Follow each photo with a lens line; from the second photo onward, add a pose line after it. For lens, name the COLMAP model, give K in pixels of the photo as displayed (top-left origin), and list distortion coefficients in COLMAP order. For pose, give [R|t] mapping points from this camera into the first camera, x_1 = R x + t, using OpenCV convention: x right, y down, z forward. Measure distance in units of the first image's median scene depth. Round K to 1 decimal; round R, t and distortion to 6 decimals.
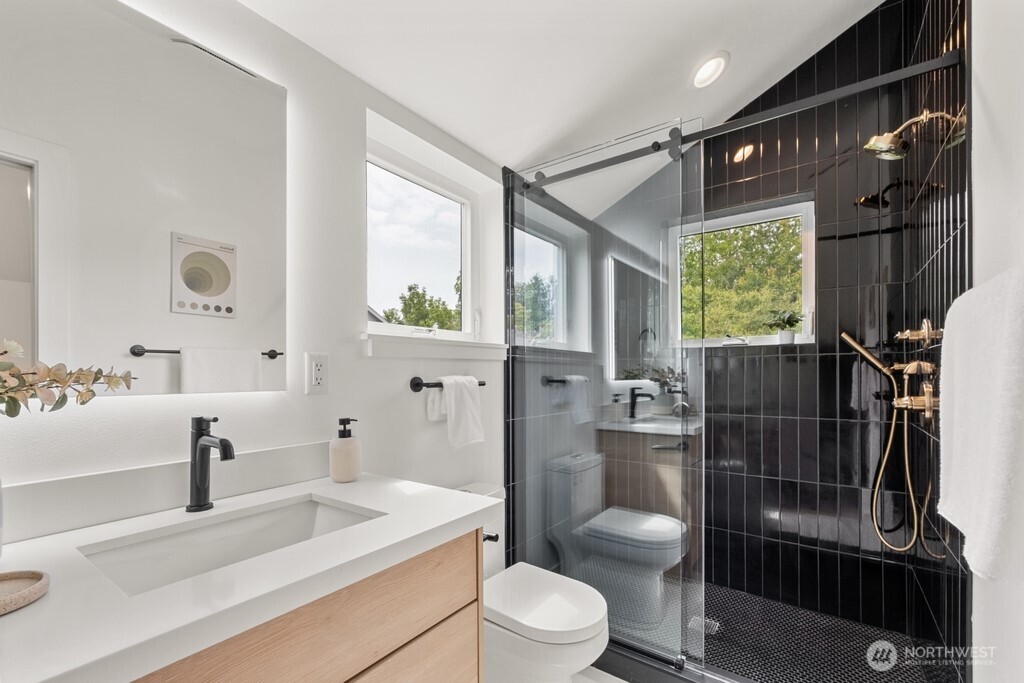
lens RADIAL K [[440.5, 0, 508.7], [0, 440.5, 377.2], [0, 0, 1]] dist [0.000335, 0.009456]
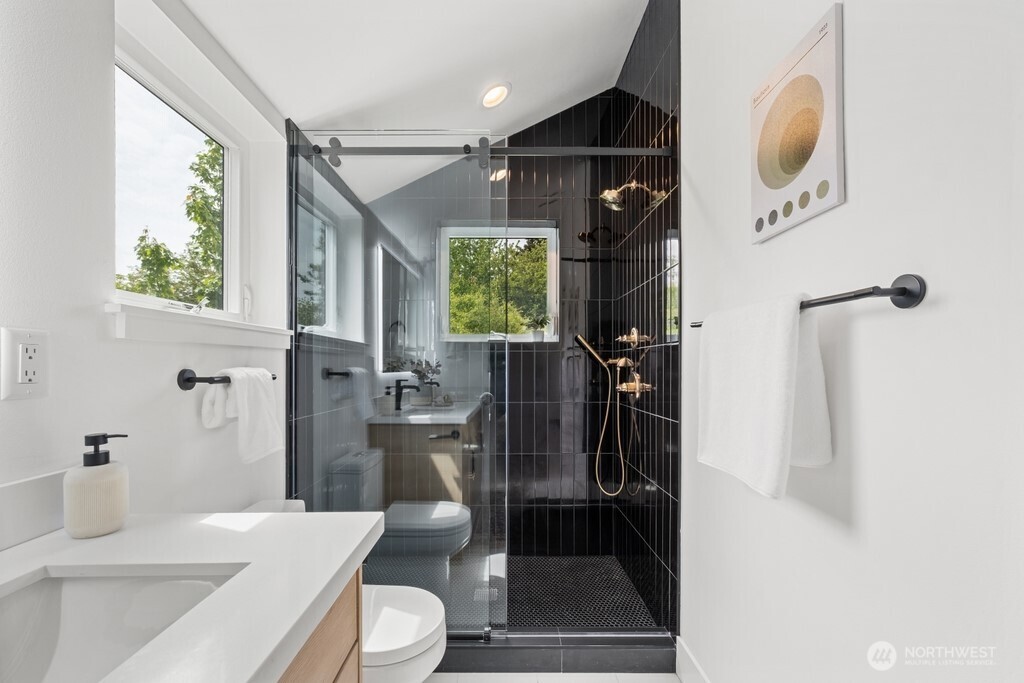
lens RADIAL K [[435.2, 0, 513.8], [0, 435.2, 366.6], [0, 0, 1]] dist [-0.002655, 0.008222]
pose [[0.816149, 0.002087, 0.577837, -0.132843], [0.001341, 0.999984, -0.005506, -0.000350], [-0.577839, 0.005269, 0.816133, 0.073259]]
